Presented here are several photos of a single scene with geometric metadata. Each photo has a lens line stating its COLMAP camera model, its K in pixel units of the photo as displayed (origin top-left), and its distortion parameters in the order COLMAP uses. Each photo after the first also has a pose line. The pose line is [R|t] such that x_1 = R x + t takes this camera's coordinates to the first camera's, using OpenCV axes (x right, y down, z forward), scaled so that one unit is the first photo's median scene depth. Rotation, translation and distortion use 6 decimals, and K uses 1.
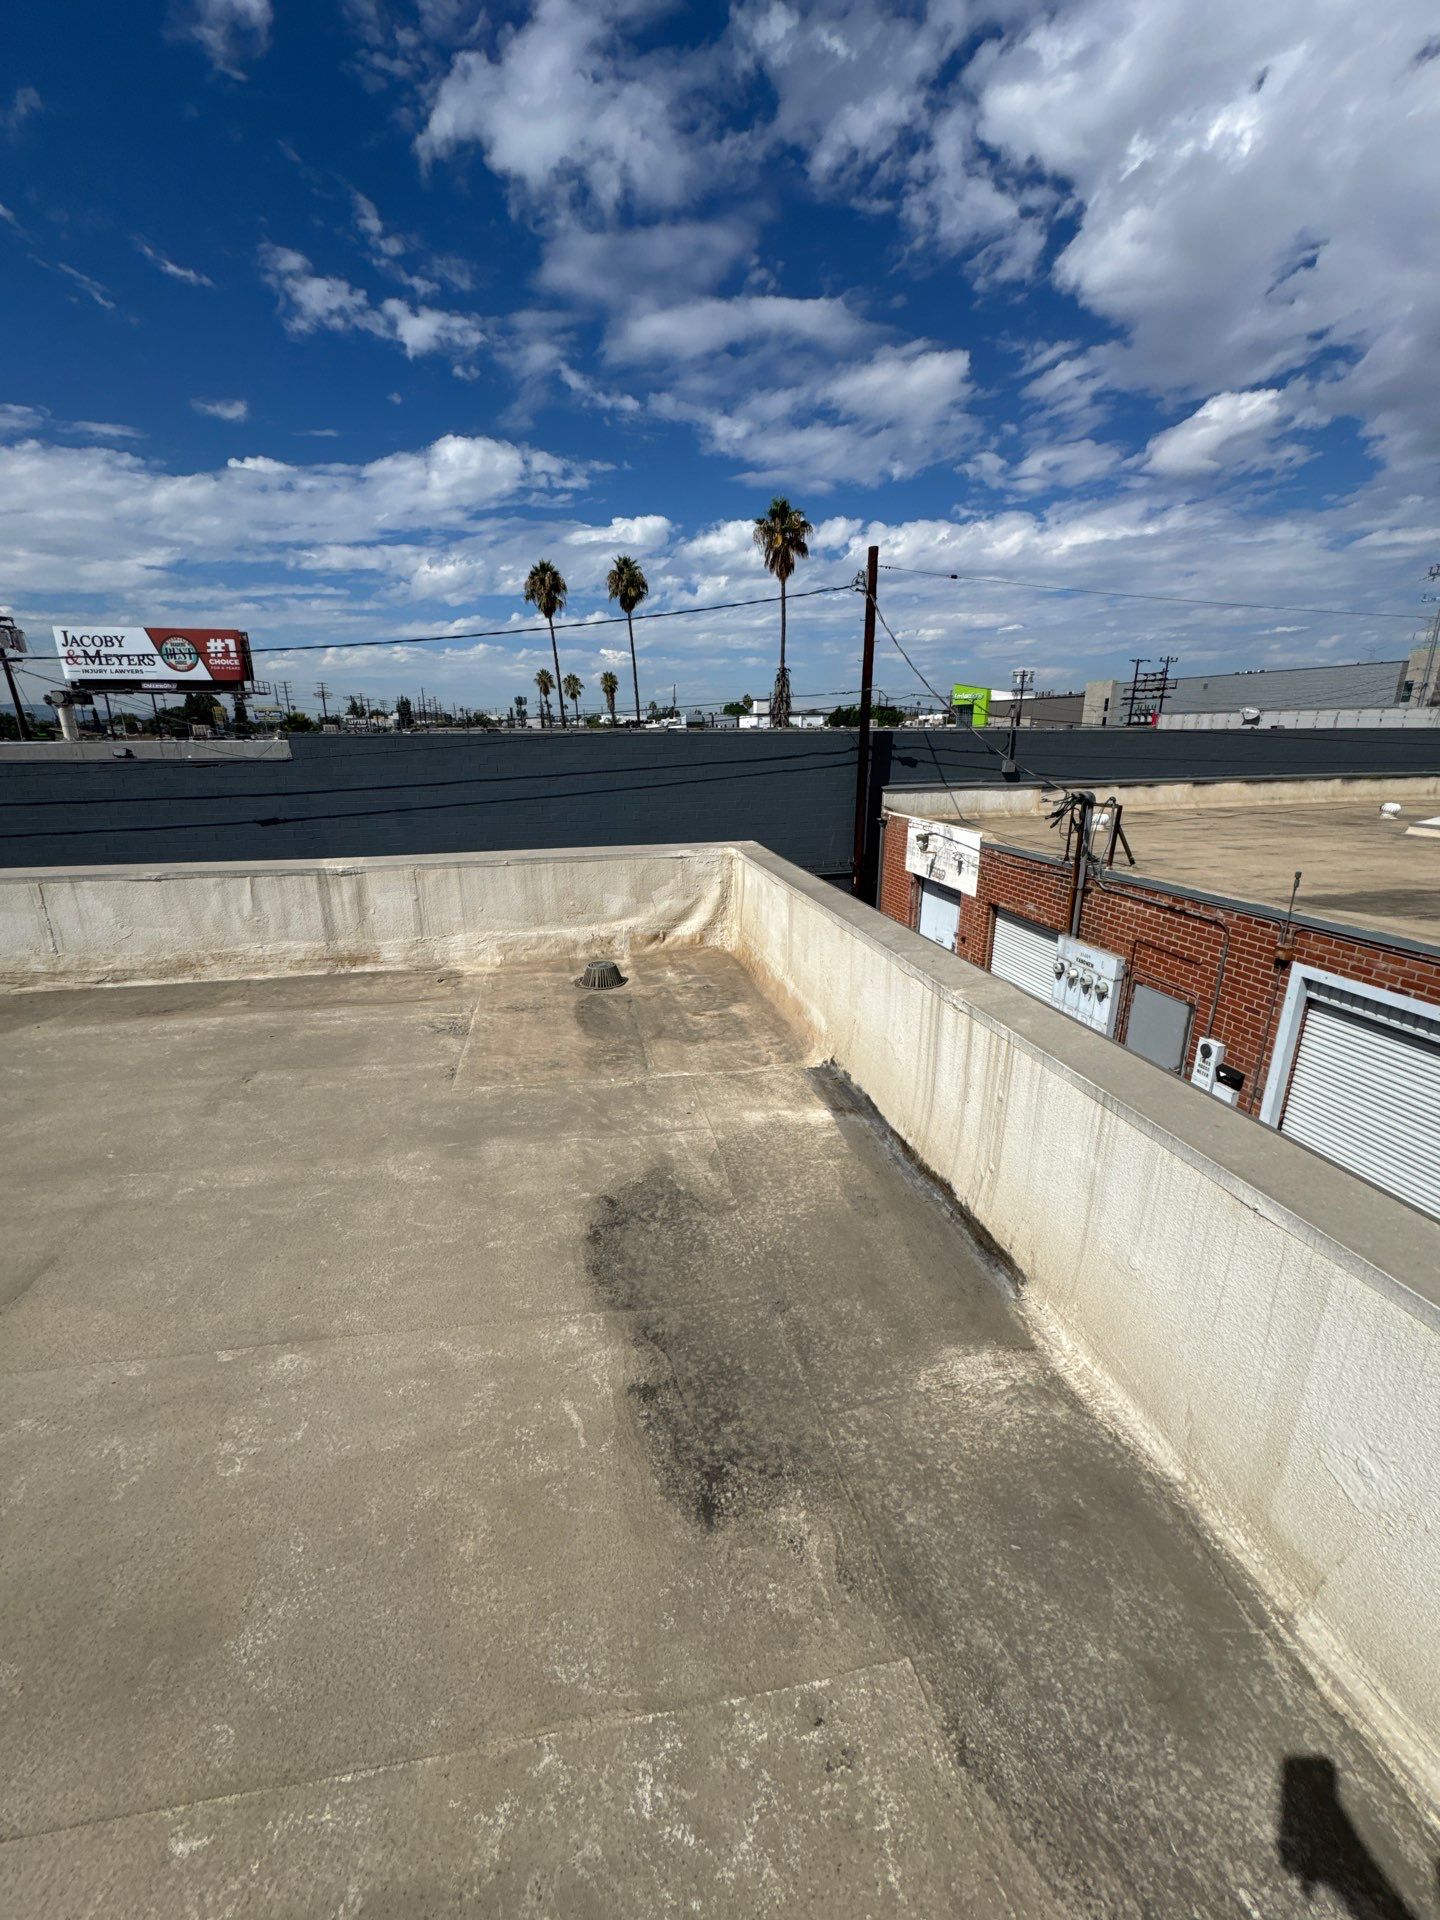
lens RADIAL K [[775.5, 0, 712.8], [0, 775.5, 951.2], [0, 0, 1]] dist [0.015216, -0.000081]
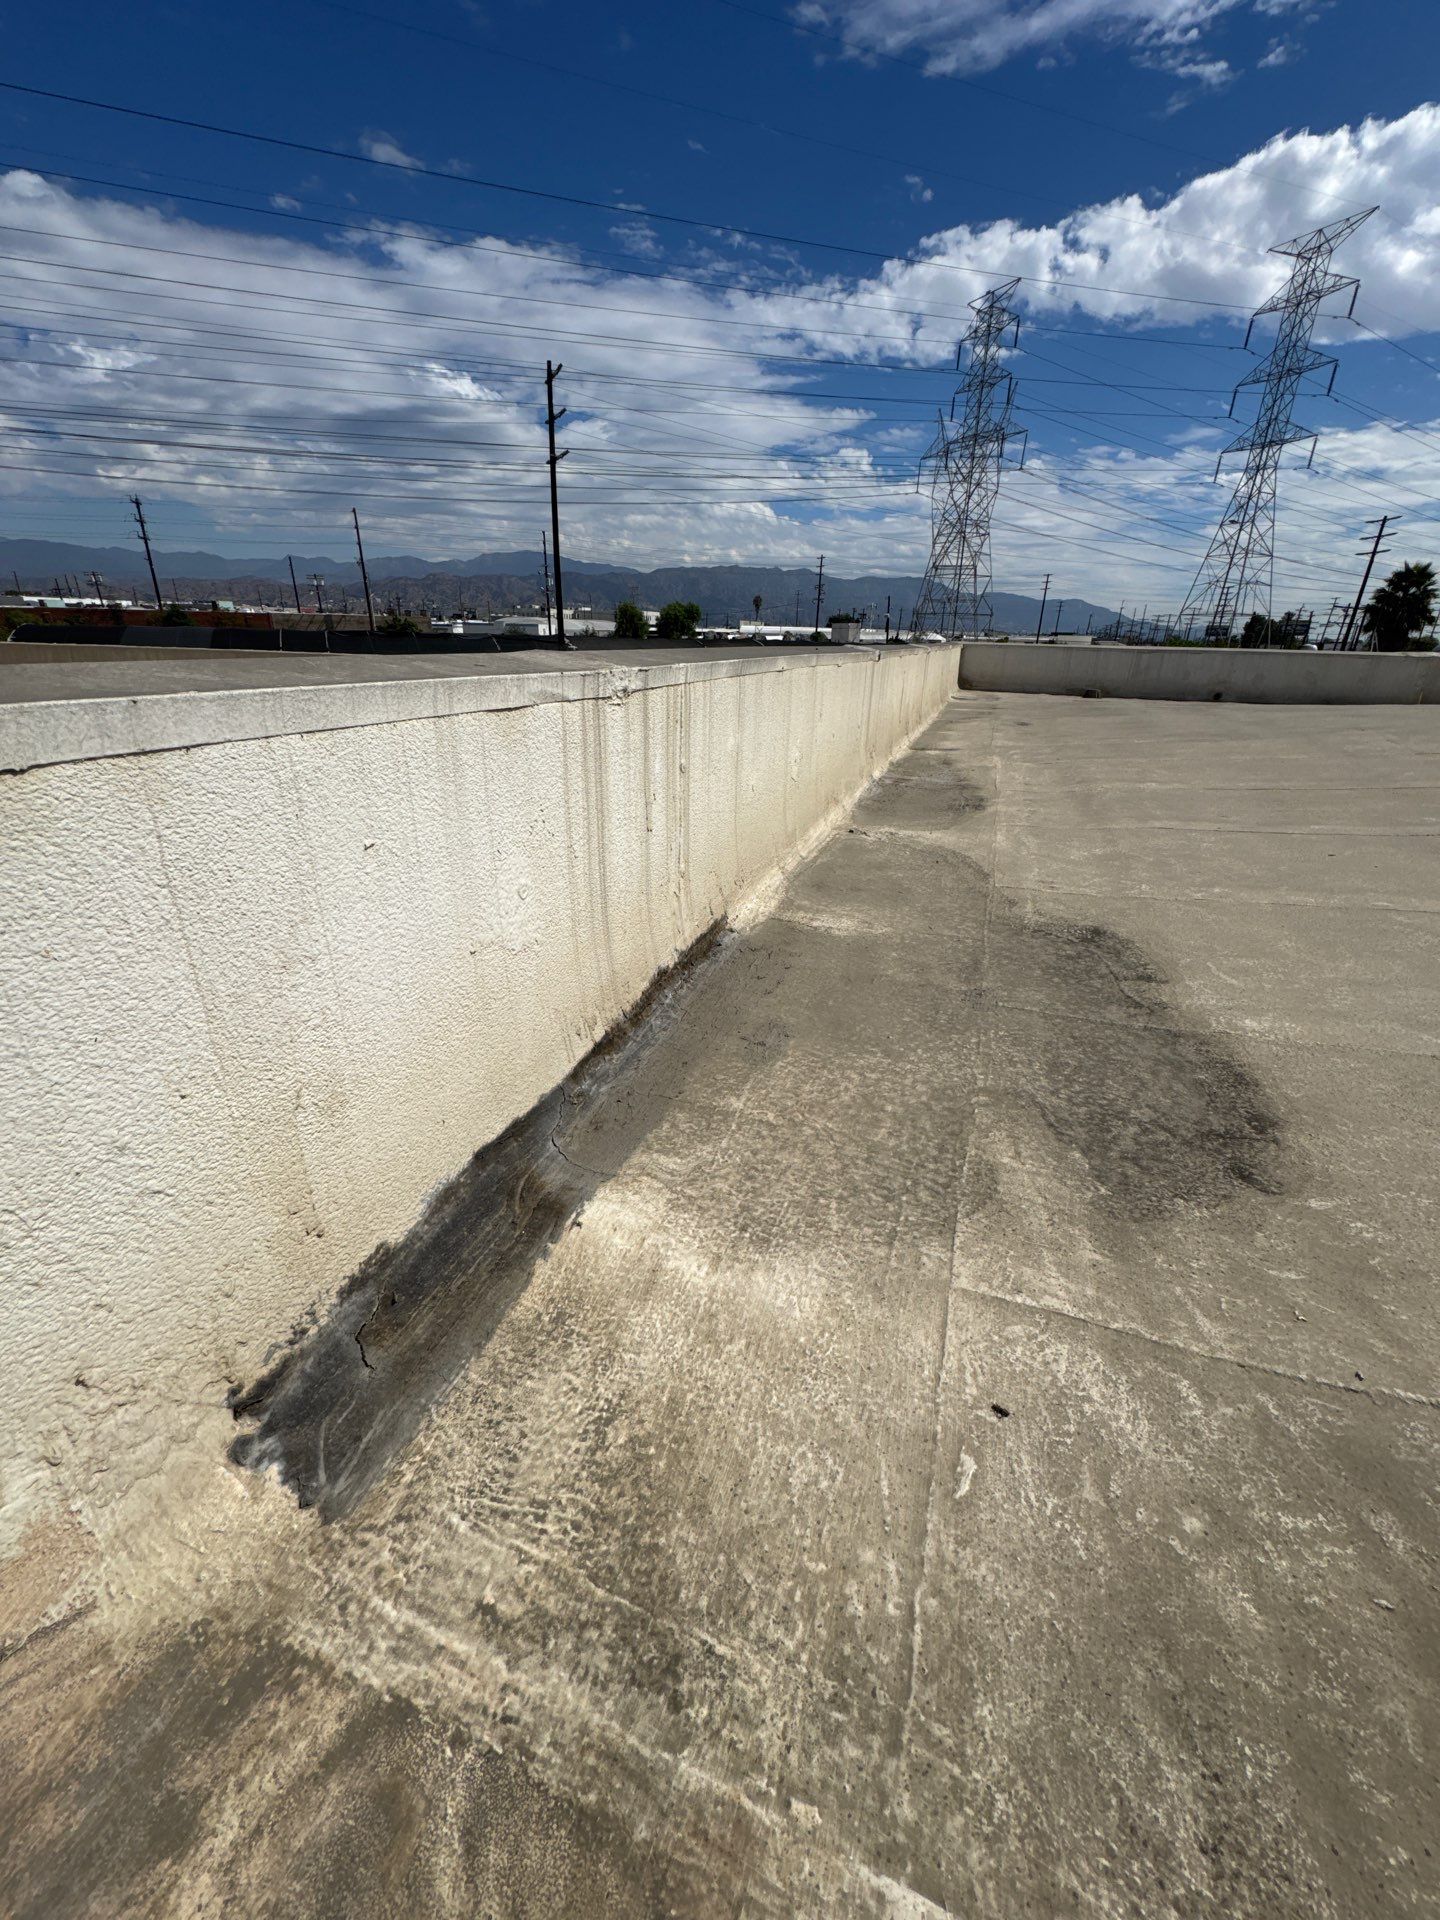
lens RADIAL K [[789.4, 0, 720.0], [0, 789.4, 960.0], [0, 0, 1]] dist [0.001350, 0.000014]
pose [[-0.865305, -0.199683, 0.459755, -0.051418], [0.126063, 0.801046, 0.585178, -0.098760], [-0.485135, 0.564315, -0.667977, 1.428813]]
